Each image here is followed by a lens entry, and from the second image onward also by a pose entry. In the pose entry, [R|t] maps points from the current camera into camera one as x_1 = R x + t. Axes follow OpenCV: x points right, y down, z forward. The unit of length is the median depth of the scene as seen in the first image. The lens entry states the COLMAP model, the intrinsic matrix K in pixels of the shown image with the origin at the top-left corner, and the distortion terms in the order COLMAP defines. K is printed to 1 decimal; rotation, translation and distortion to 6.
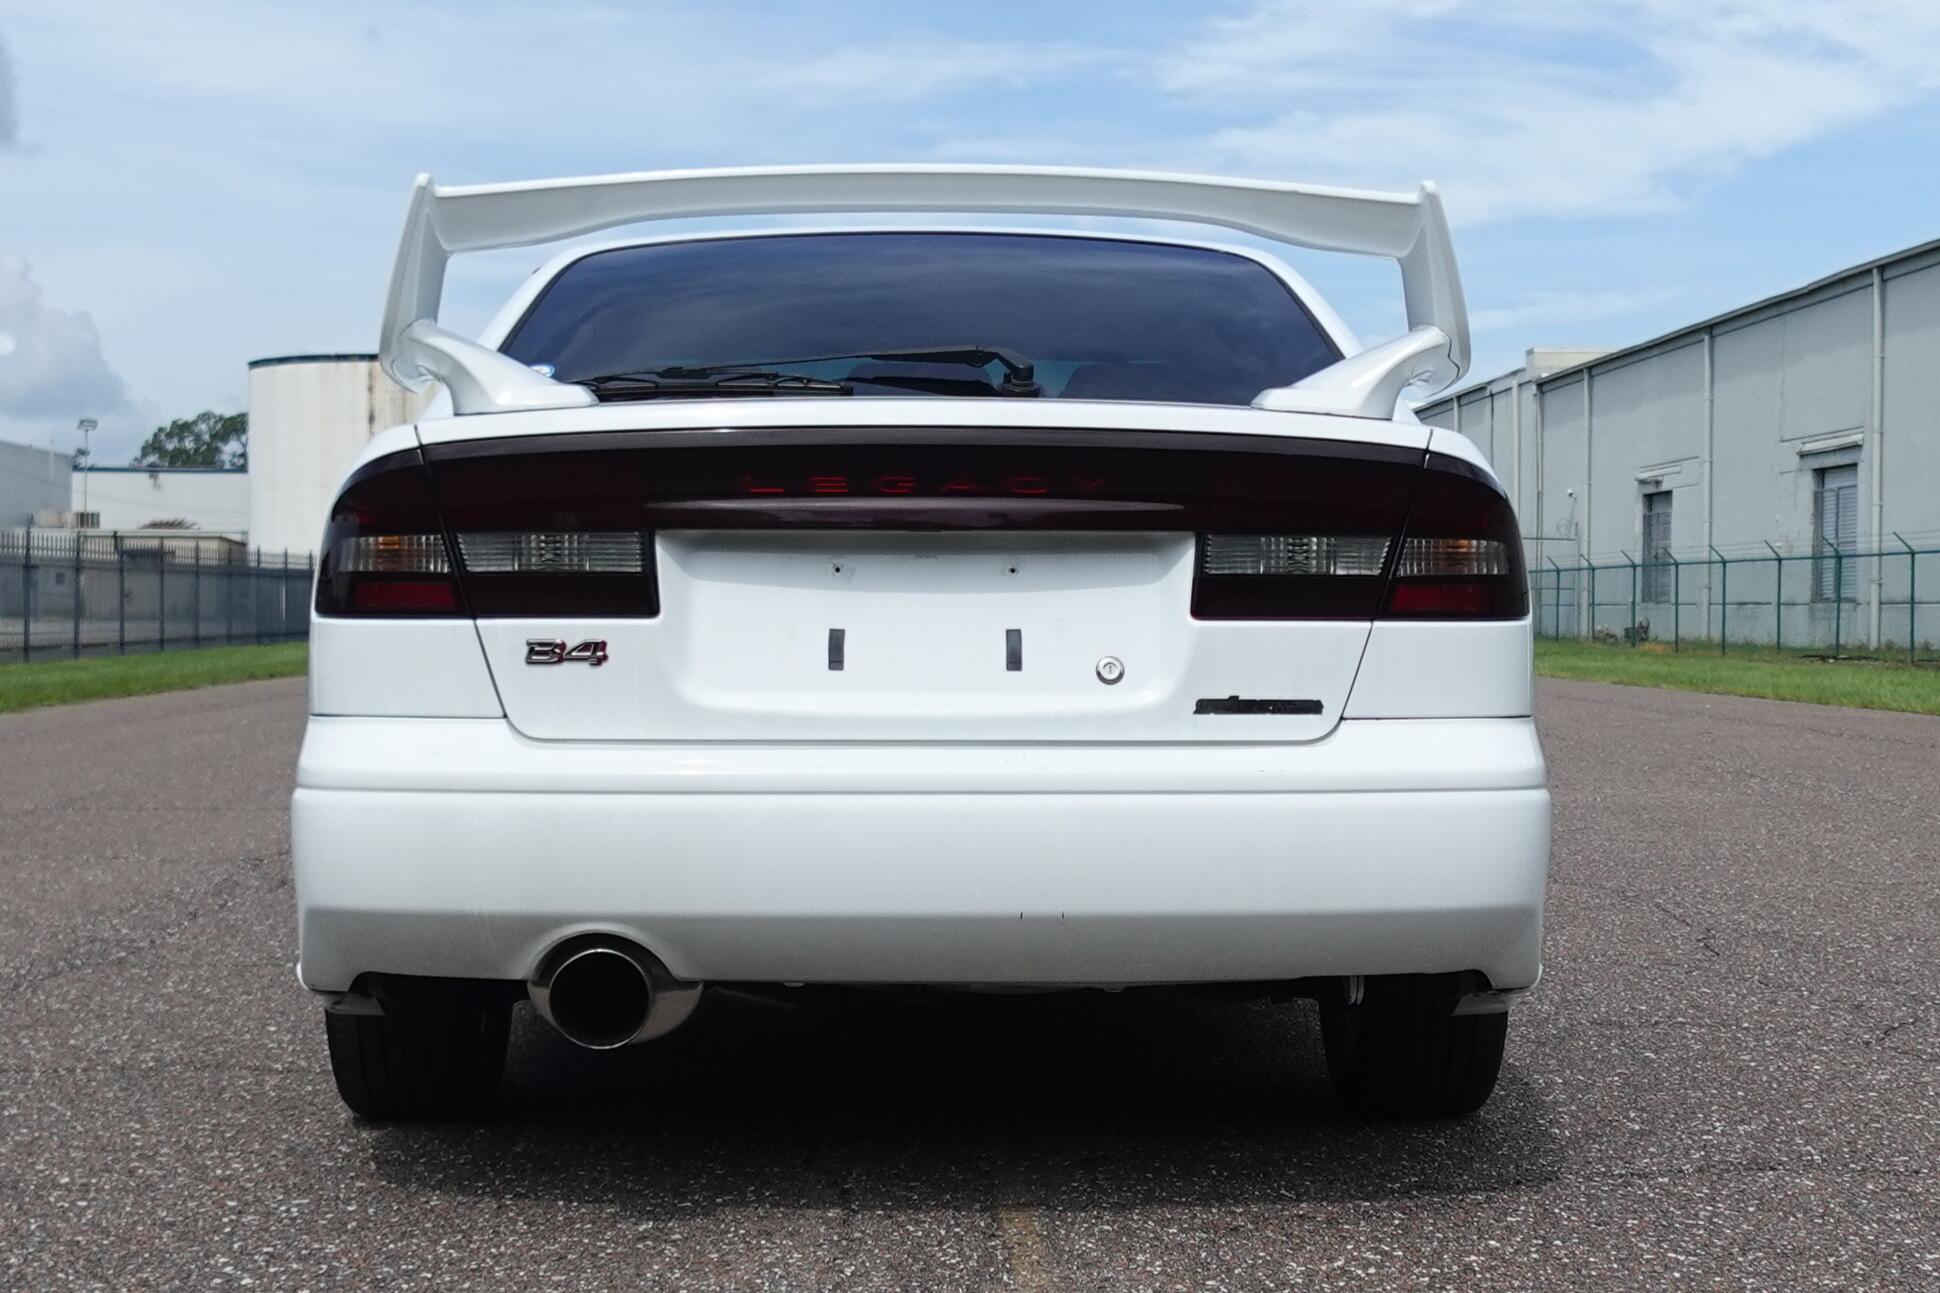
lens RADIAL K [[3101.8, 0, 970.0], [0, 3101.8, 646.5], [0, 0, 1]] dist [-0.001247, 0.088760]
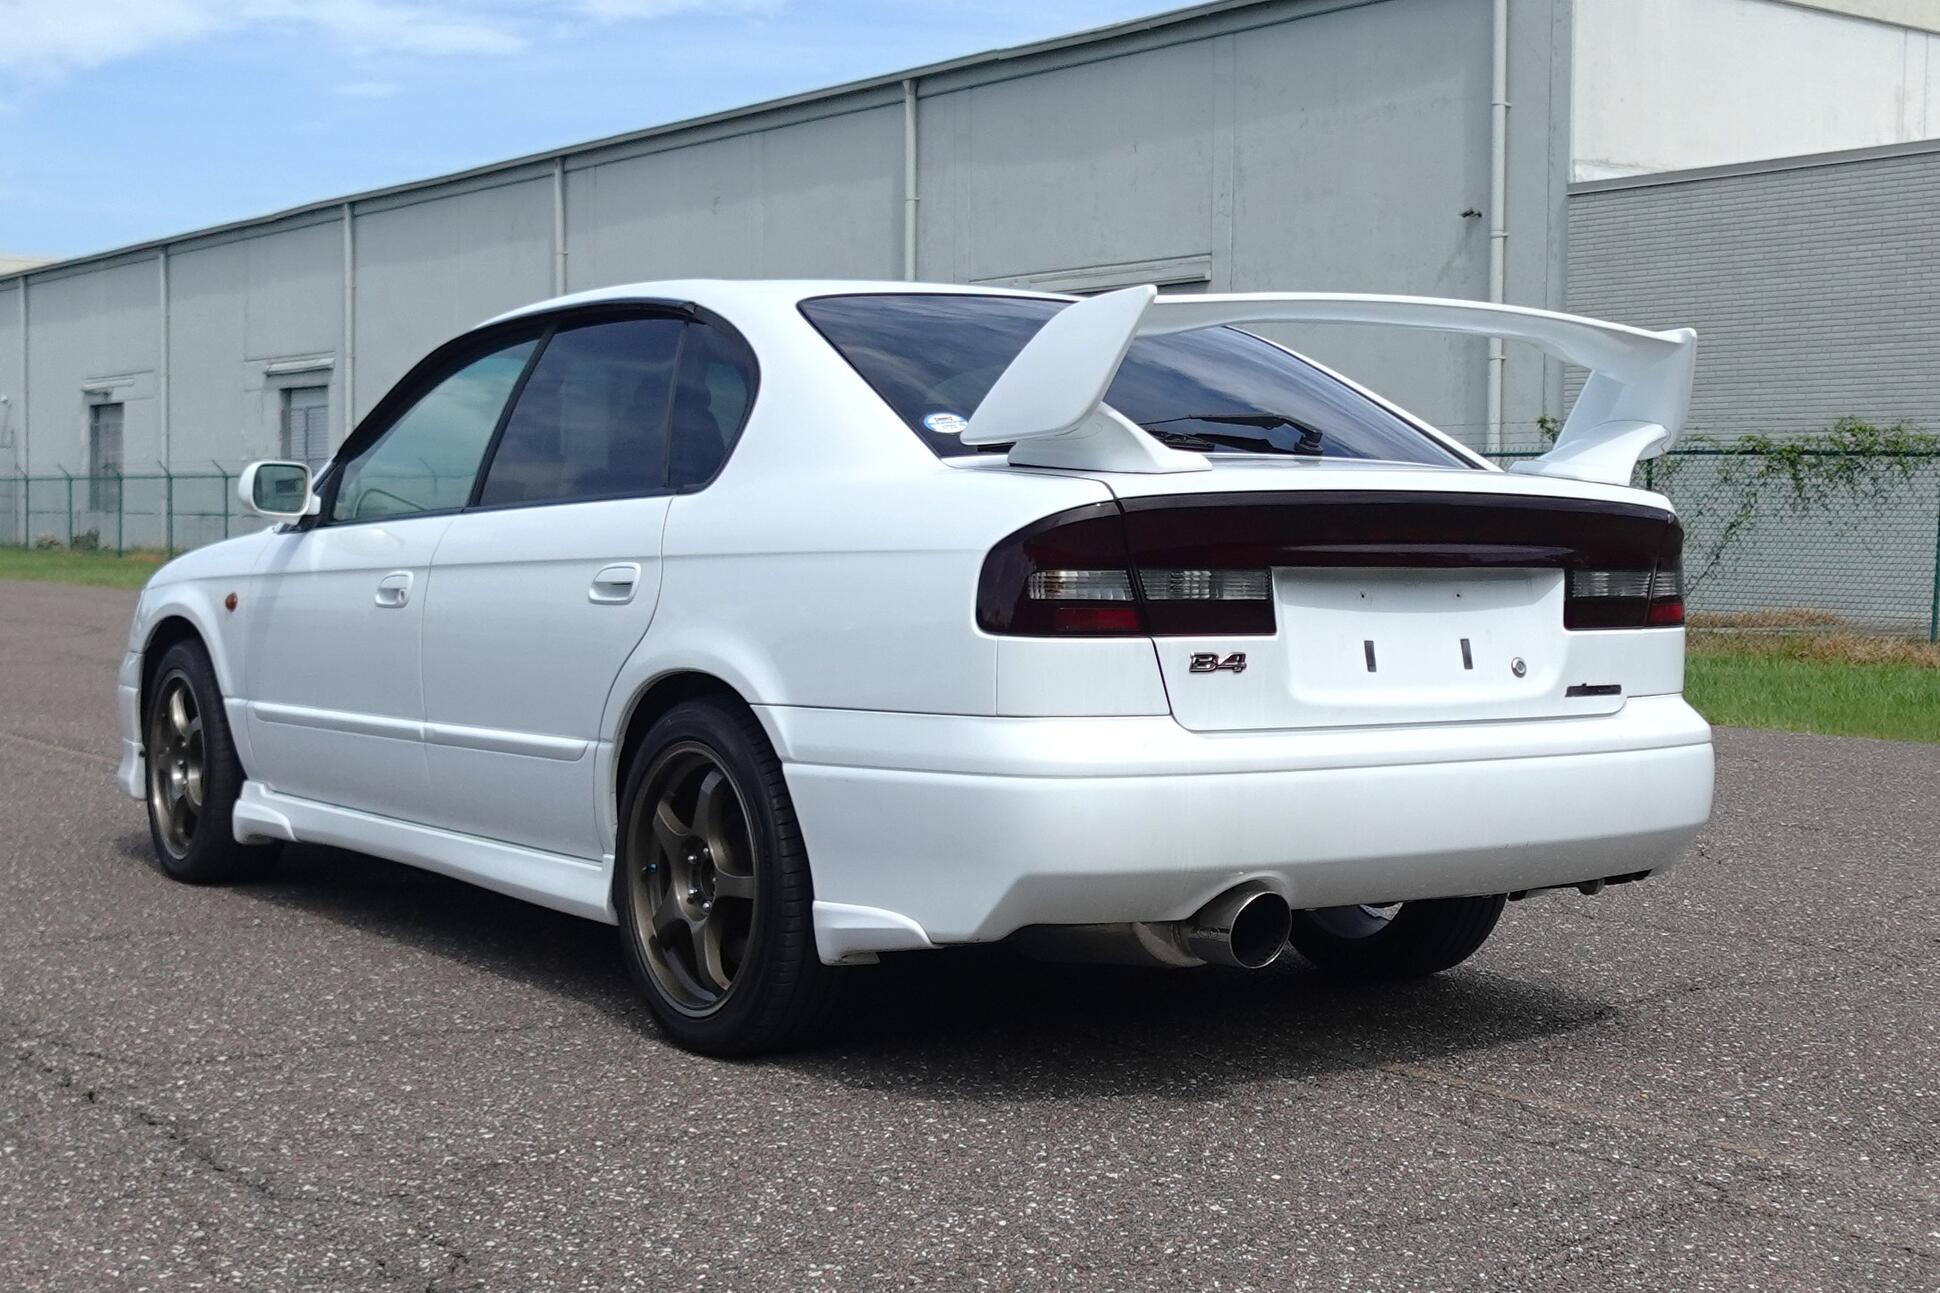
lens RADIAL K [[3101.8, 0, 970.0], [0, 3101.8, 646.5], [0, 0, 1]] dist [-0.001247, 0.088760]
pose [[0.806625, -0.018597, 0.590771, -0.191512], [-0.003745, 0.999324, 0.036572, -0.010124], [-0.591052, -0.031713, 0.806010, 0.005079]]
